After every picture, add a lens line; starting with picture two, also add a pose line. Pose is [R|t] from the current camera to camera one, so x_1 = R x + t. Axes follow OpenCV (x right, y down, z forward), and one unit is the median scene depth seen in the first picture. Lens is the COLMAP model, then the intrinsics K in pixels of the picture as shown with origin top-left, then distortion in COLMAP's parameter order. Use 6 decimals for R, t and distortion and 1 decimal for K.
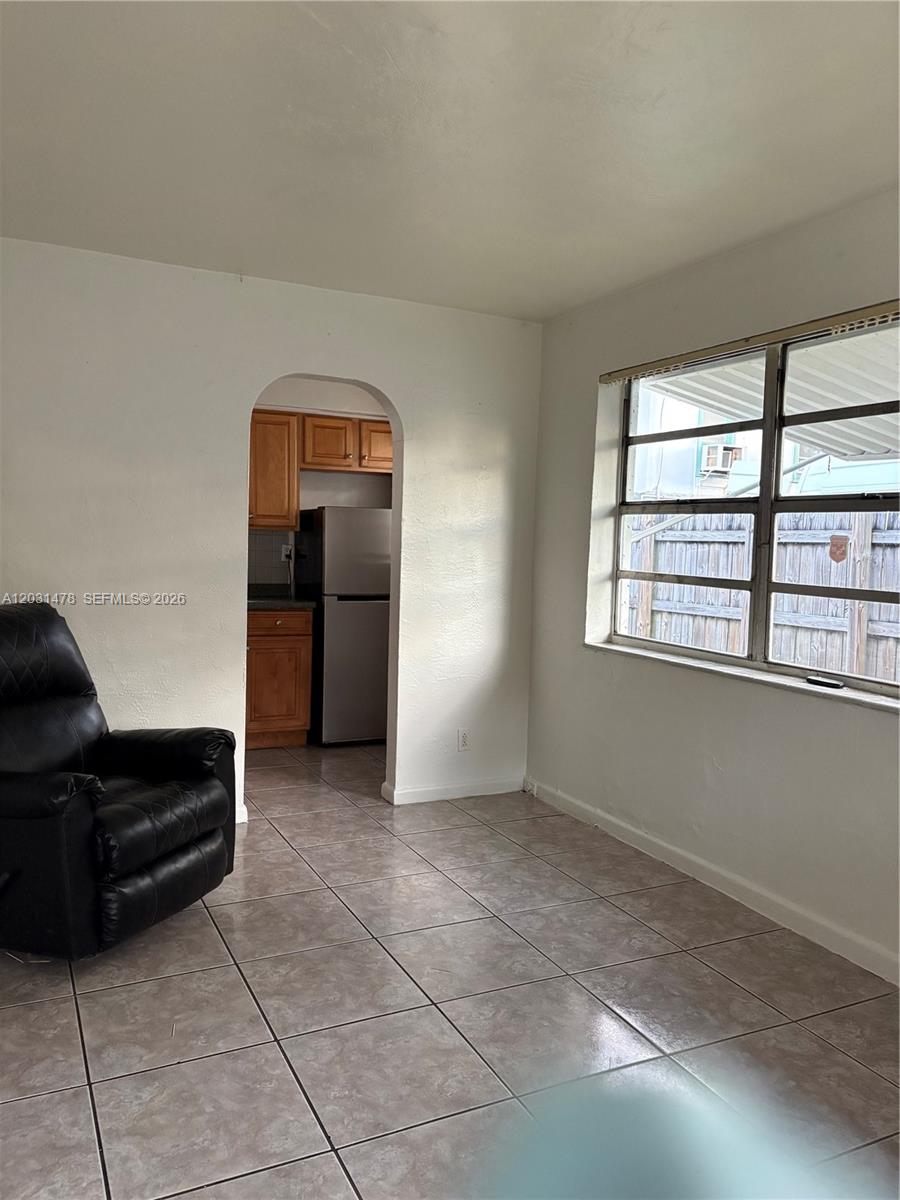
lens RADIAL K [[904.9, 0, 454.9], [0, 904.9, 605.9], [0, 0, 1]] dist [0.043447, -0.049545]
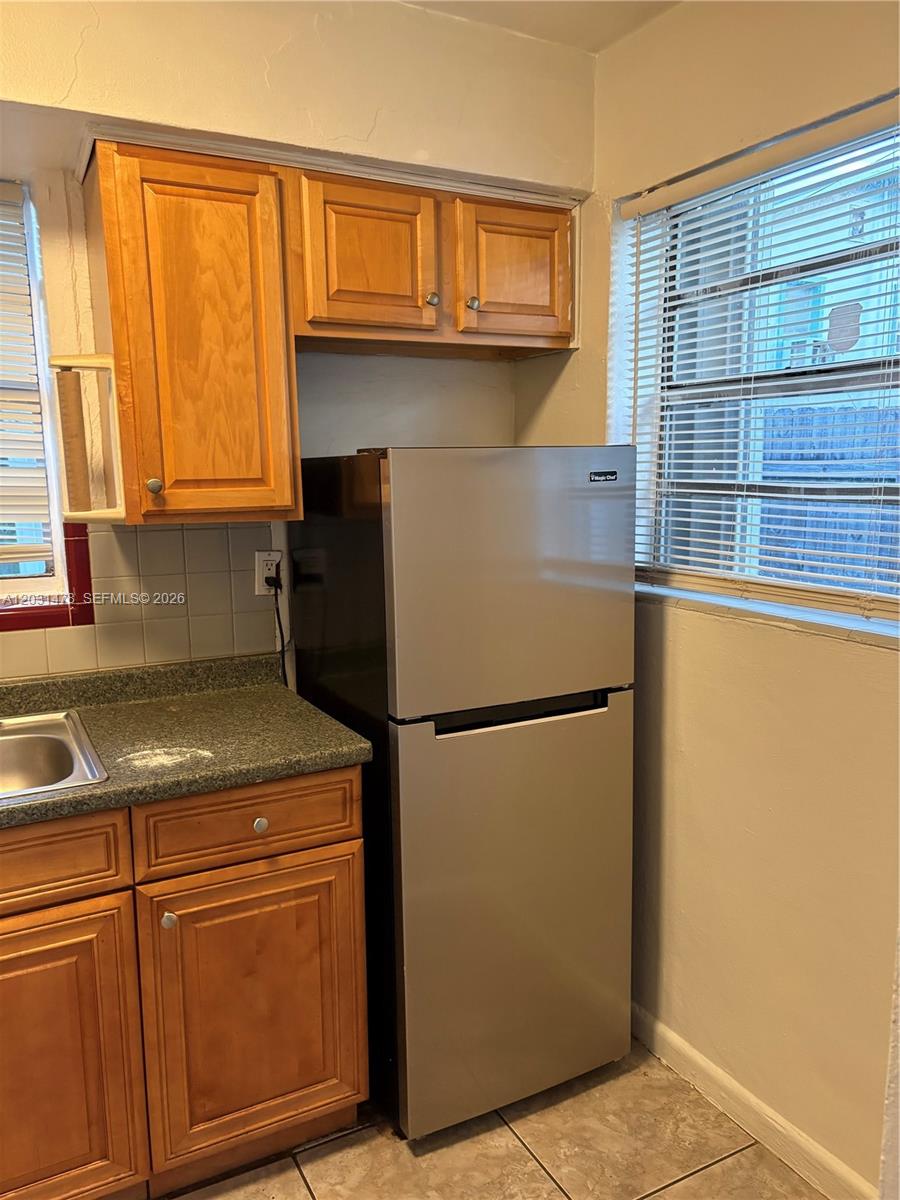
lens RADIAL K [[904.9, 0, 456.5], [0, 904.9, 606.9], [0, 0, 1]] dist [0.043447, -0.049545]
pose [[0.998242, -0.038518, 0.045058, -0.135997], [0.034282, 0.995234, 0.091286, -0.082756], [-0.048359, -0.089581, 0.994805, 0.676719]]
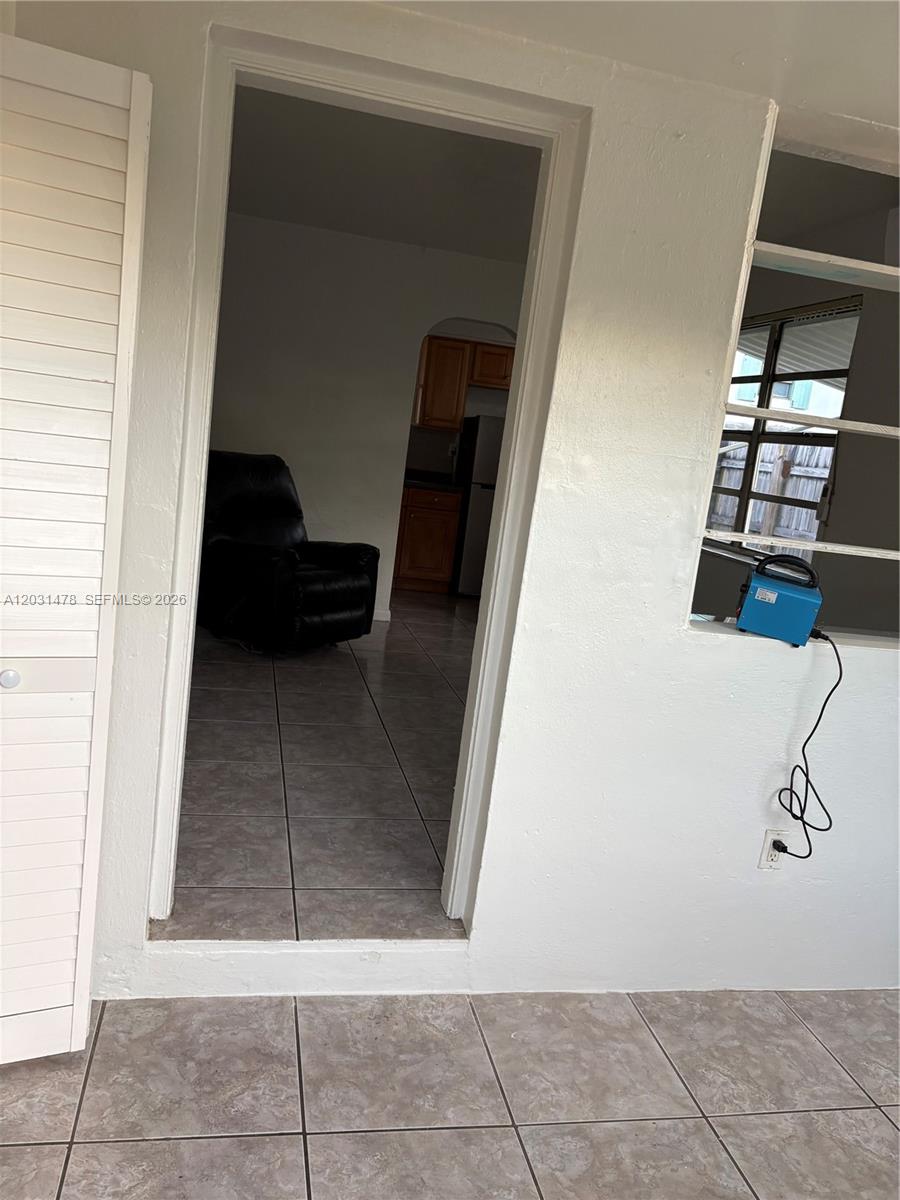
lens RADIAL K [[904.9, 0, 446.6], [0, 904.9, 599.0], [0, 0, 1]] dist [0.043447, -0.049545]
pose [[0.965272, 0.132464, -0.225172, 0.139115], [-0.114378, 0.989204, 0.091610, 0.038803], [0.234877, -0.062674, 0.970003, -0.302334]]
